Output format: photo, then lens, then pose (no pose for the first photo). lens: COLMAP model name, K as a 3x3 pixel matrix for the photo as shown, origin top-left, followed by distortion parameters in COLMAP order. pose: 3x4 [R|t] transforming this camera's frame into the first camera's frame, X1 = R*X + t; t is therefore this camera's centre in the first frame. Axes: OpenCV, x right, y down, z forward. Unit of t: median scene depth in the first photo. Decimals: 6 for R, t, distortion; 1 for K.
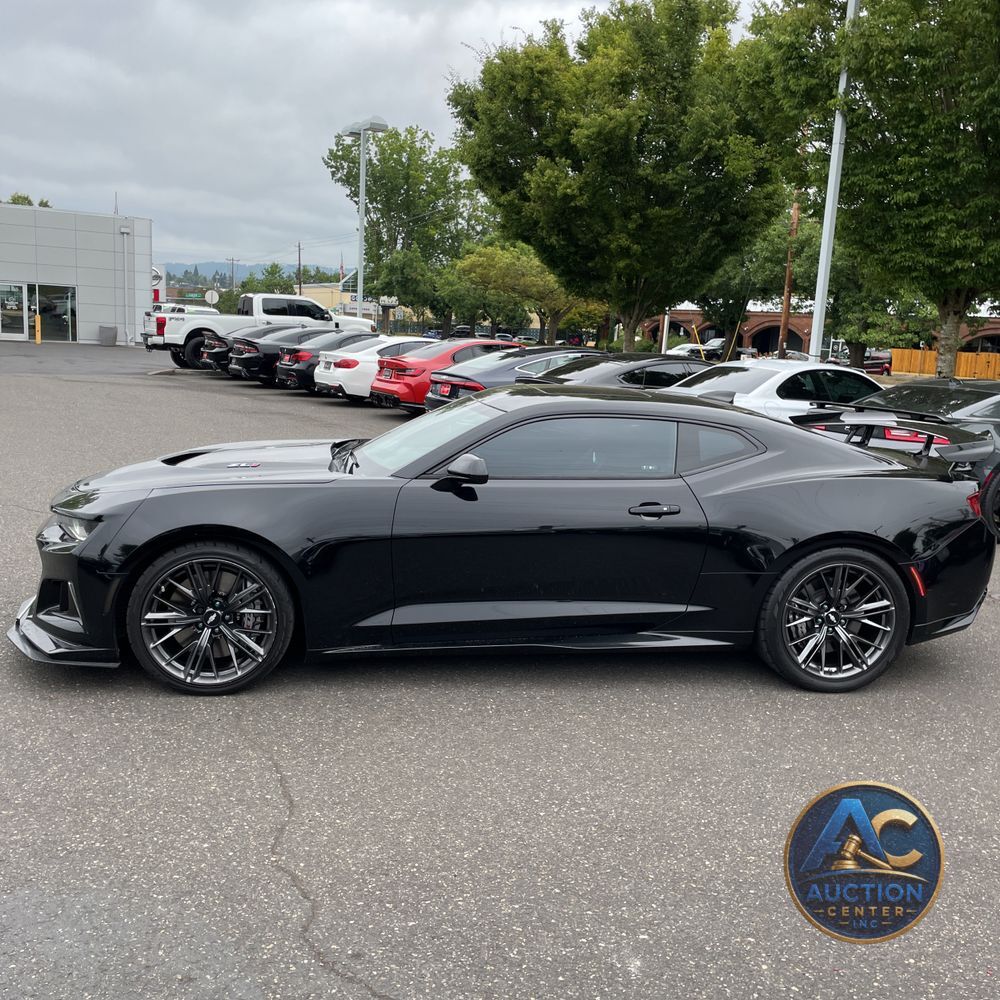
lens RADIAL K [[998.9, 0, 499.2], [0, 998.9, 498.2], [0, 0, 1]] dist [0.027624, 0.000000]
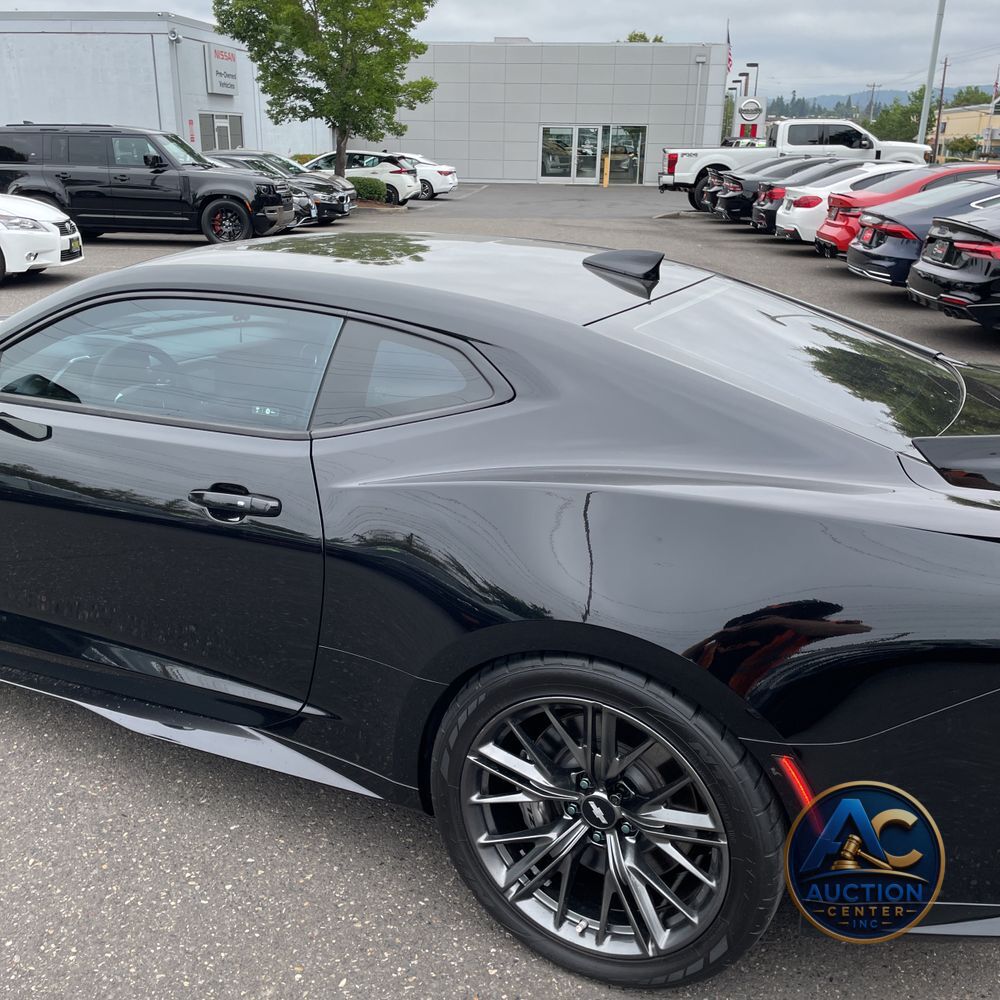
lens RADIAL K [[998.9, 0, 496.3], [0, 998.9, 519.4], [0, 0, 1]] dist [0.027624, 0.000000]
pose [[0.823730, 0.160737, -0.543721, 0.085879], [-0.066938, 0.979837, 0.188254, -0.012969], [0.563017, -0.118674, 0.817880, 0.110321]]
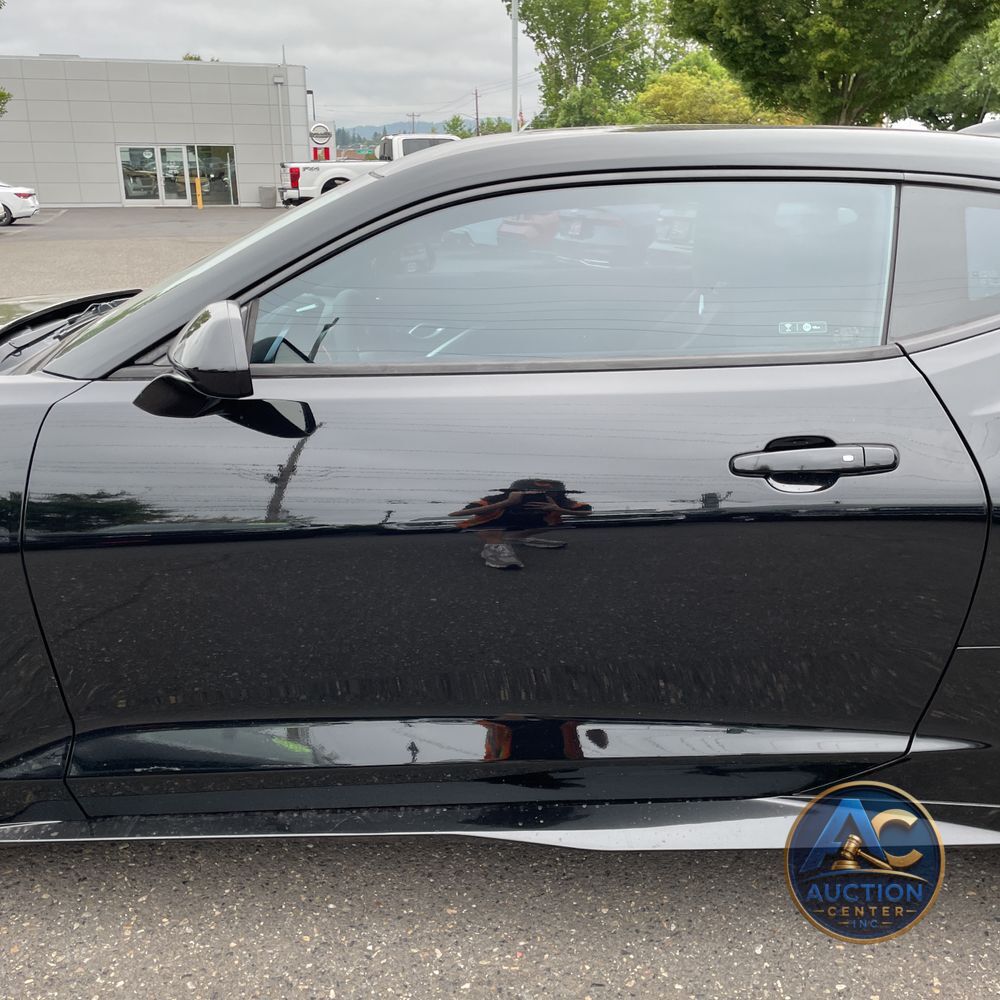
lens RADIAL K [[998.9, 0, 507.9], [0, 998.9, 499.6], [0, 0, 1]] dist [0.027624, 0.000000]
pose [[0.983098, 0.001572, -0.183073, 0.019274], [0.024134, 0.990125, 0.138098, -0.003681], [0.181482, -0.140182, 0.973352, 0.109088]]
